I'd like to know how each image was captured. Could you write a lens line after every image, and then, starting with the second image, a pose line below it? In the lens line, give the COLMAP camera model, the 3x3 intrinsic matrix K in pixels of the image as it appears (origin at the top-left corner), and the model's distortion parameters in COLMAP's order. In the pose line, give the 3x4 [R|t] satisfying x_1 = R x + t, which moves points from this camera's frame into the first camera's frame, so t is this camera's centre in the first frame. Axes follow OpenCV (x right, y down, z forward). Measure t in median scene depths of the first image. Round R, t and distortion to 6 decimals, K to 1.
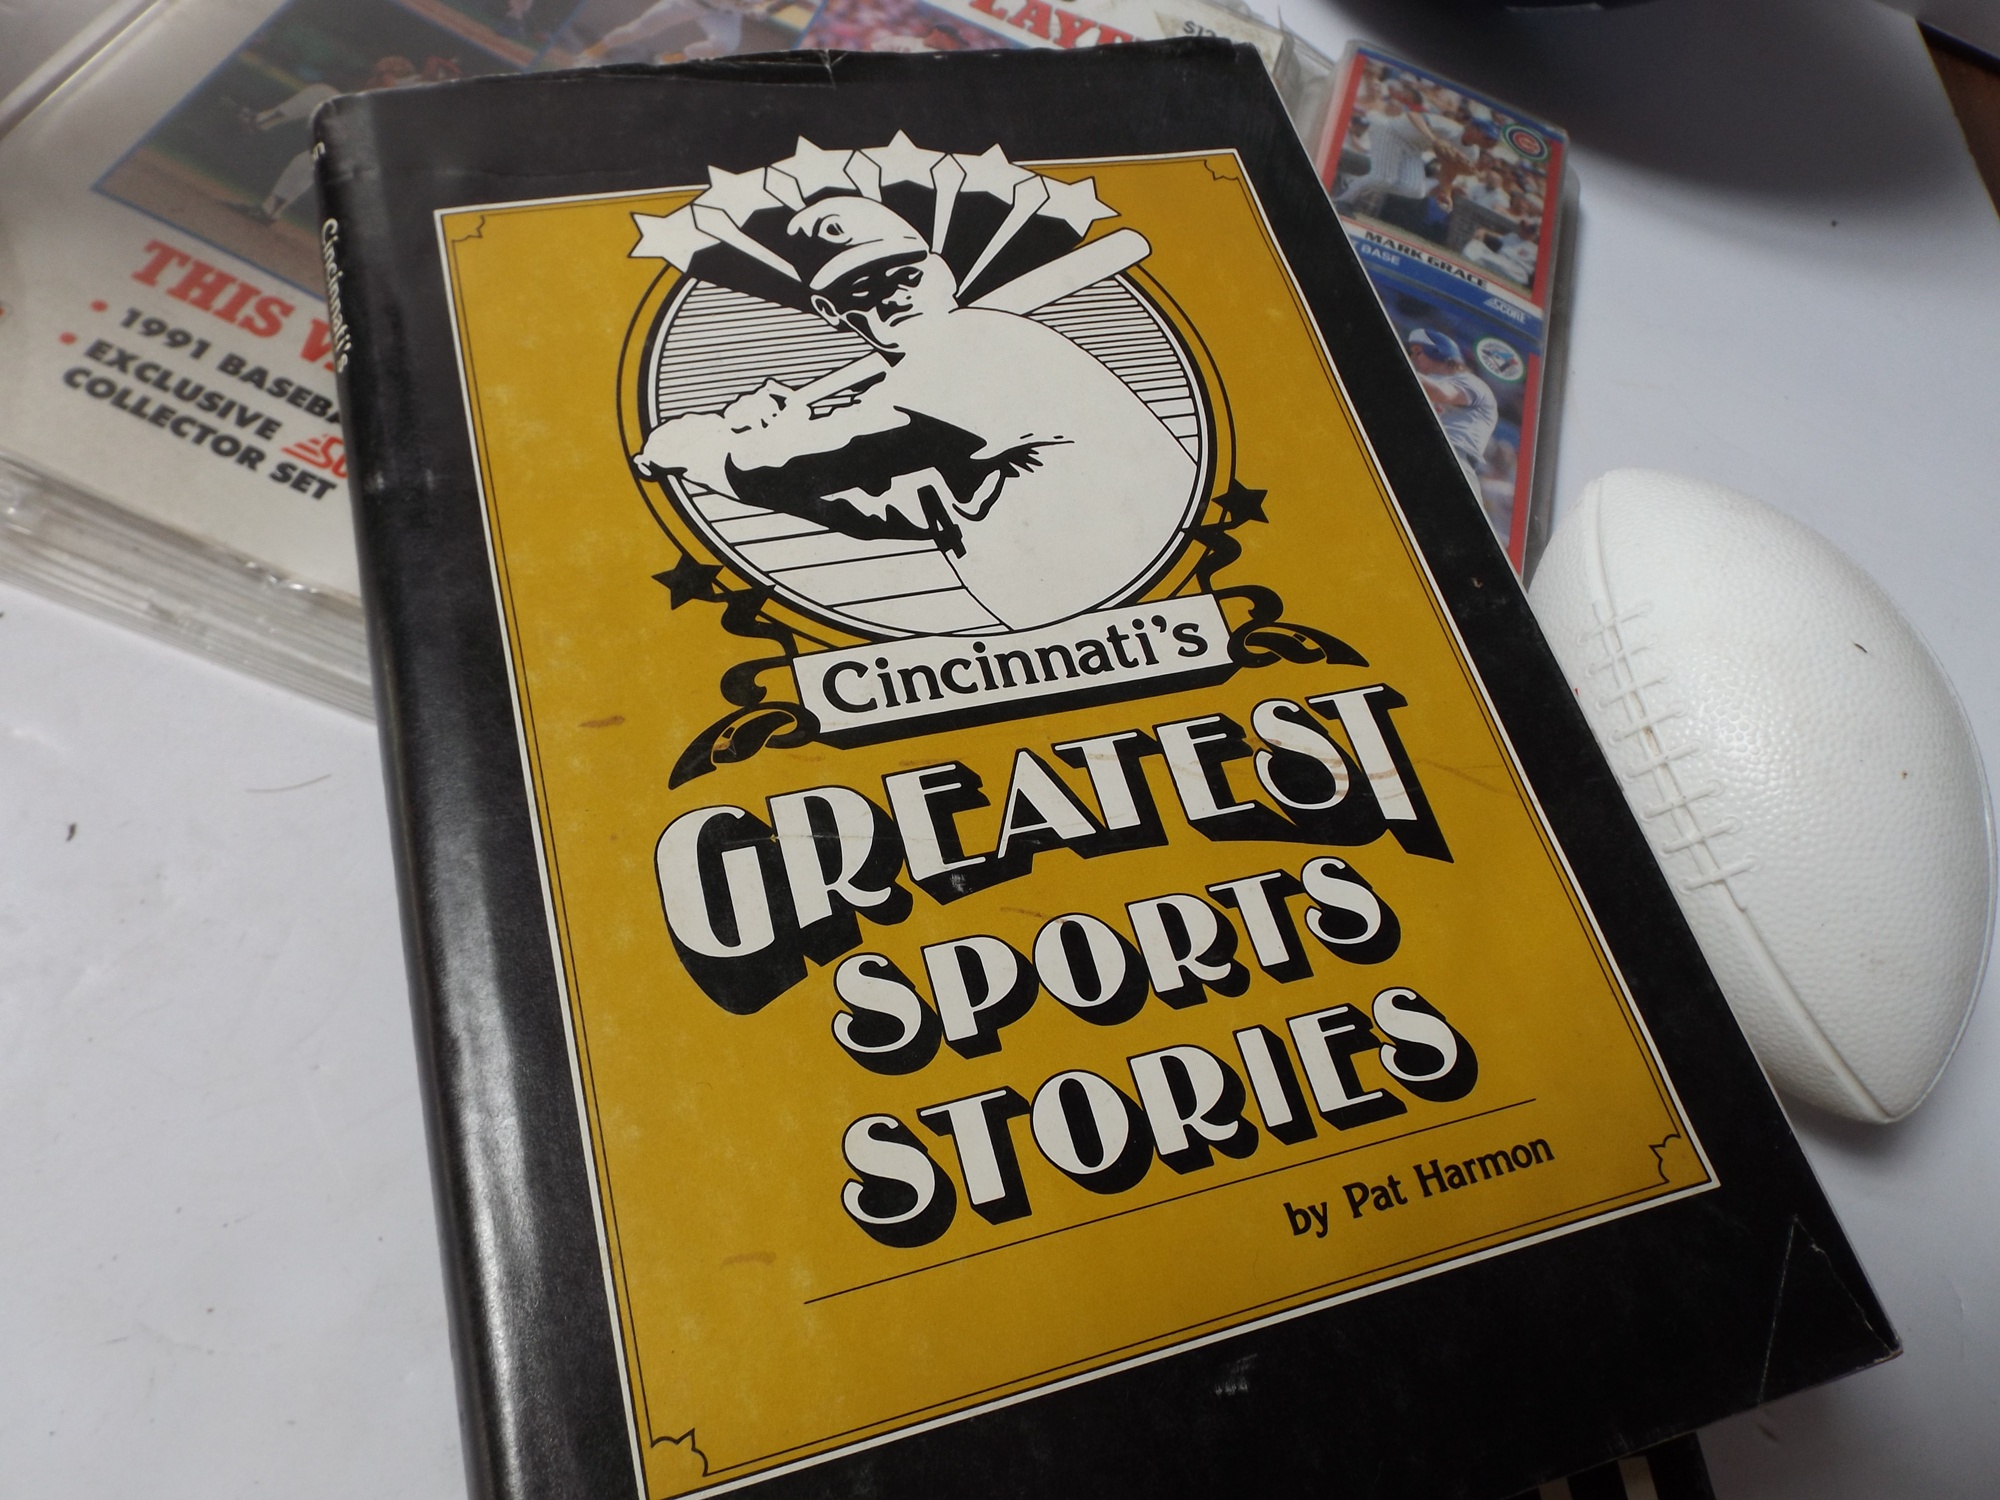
lens RADIAL K [[1430.9, 0, 995.5], [0, 1430.9, 750.0], [0, 0, 1]] dist [0.016943, -0.028096]
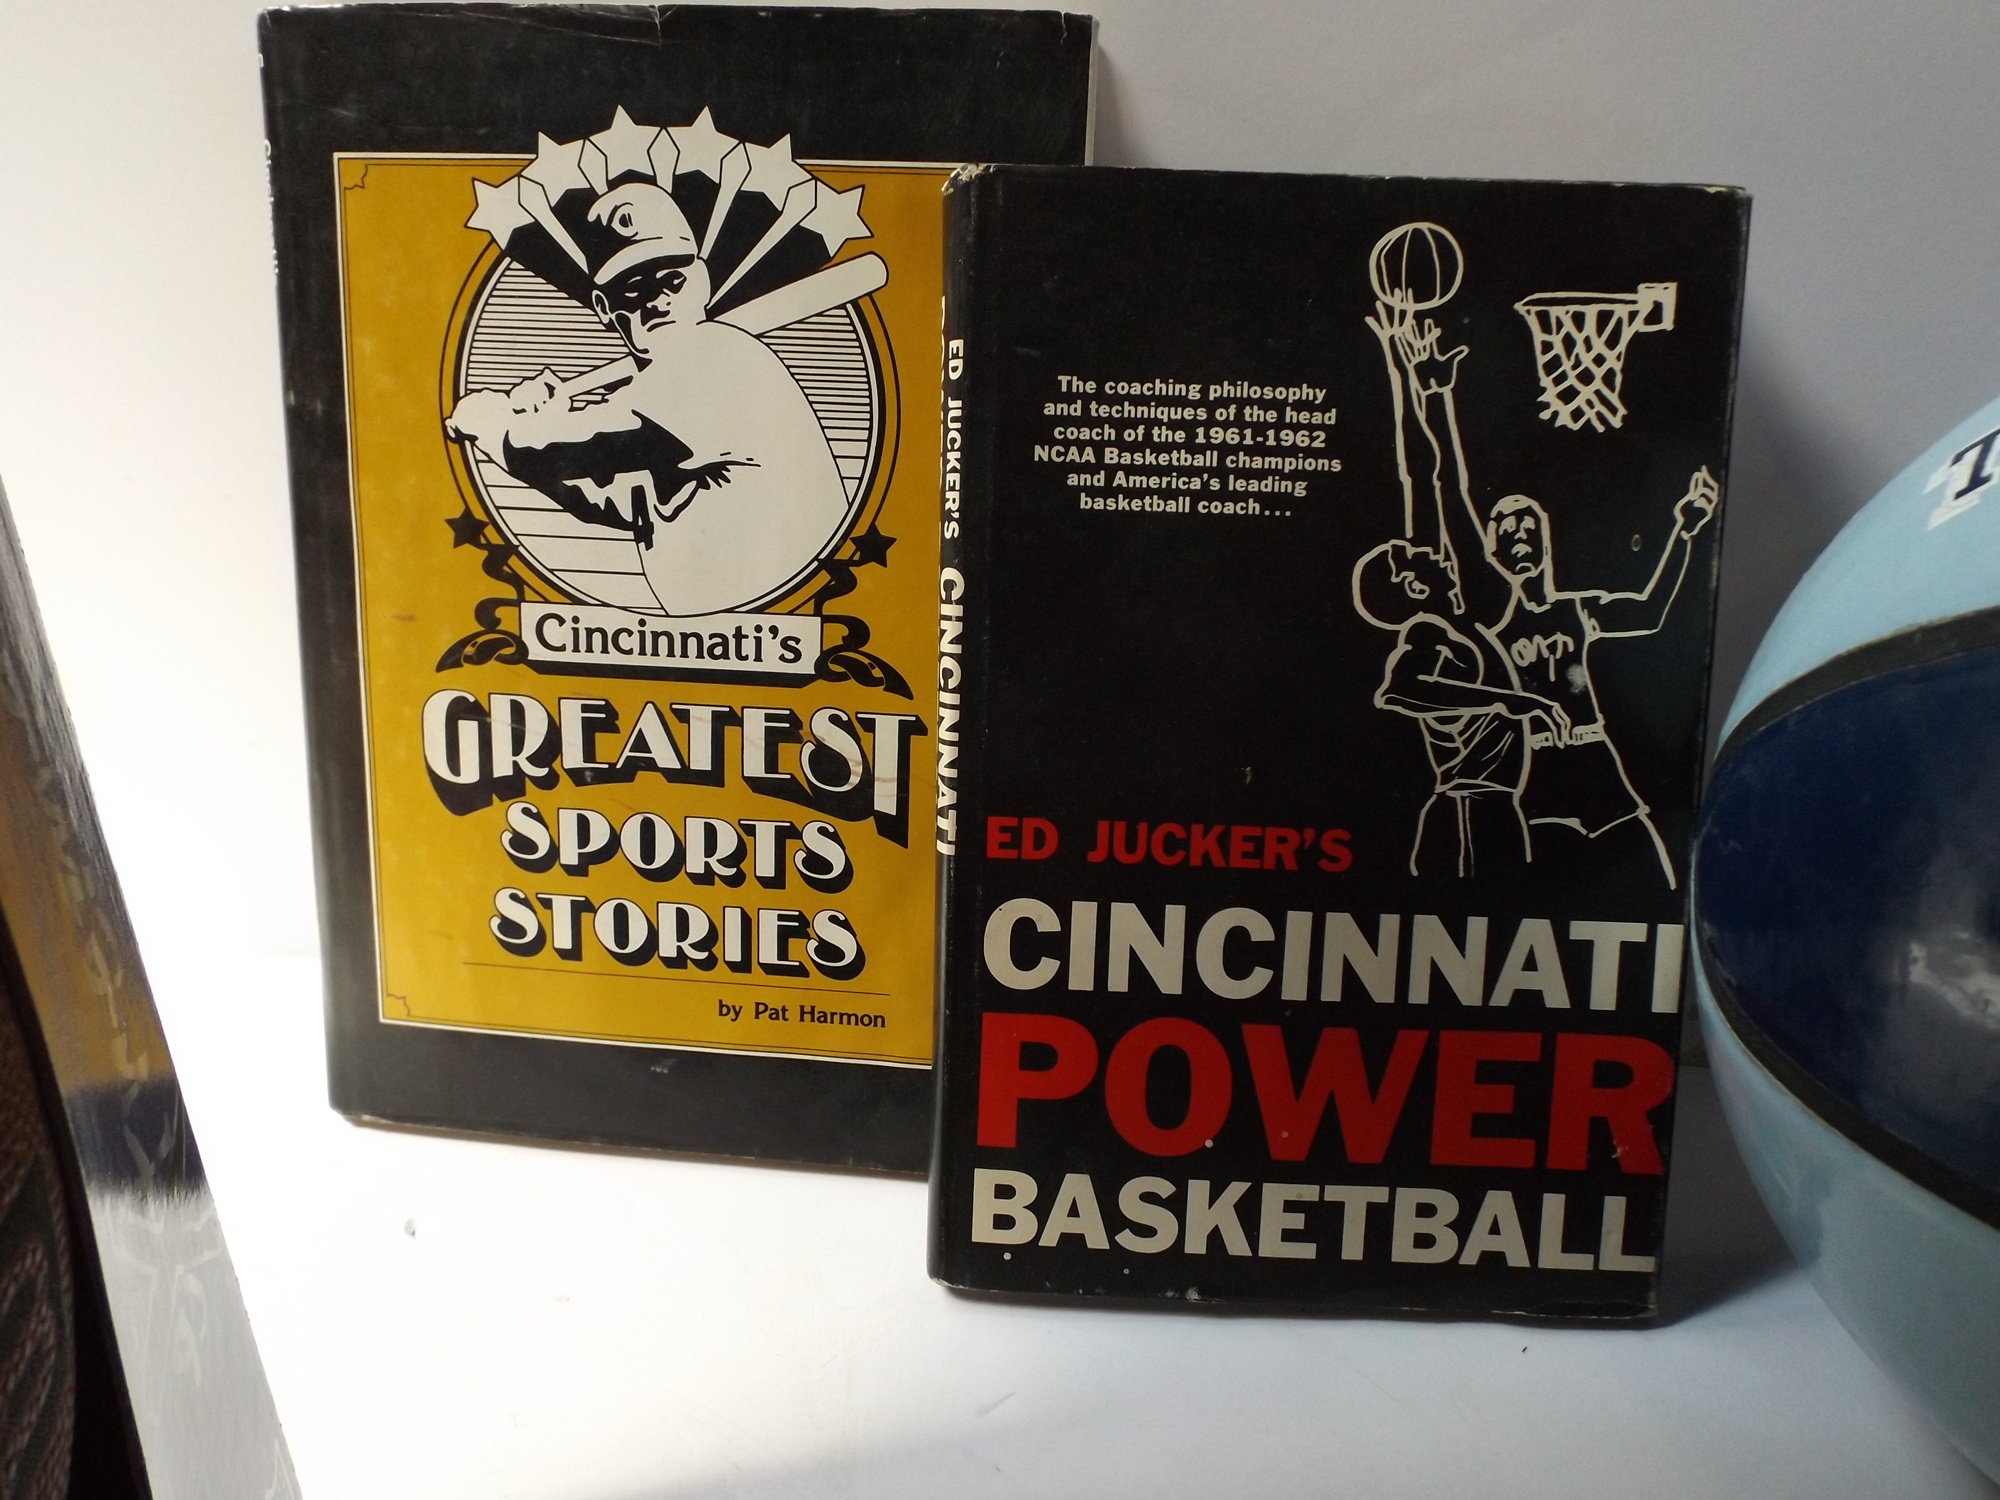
lens RADIAL K [[1430.9, 0, 1004.1], [0, 1430.9, 757.5], [0, 0, 1]] dist [0.016943, -0.028096]
pose [[0.917241, 0.351709, -0.187001, 0.666424], [-0.167375, 0.766309, 0.620286, -0.959357], [0.361461, -0.537653, 0.761758, -0.069089]]
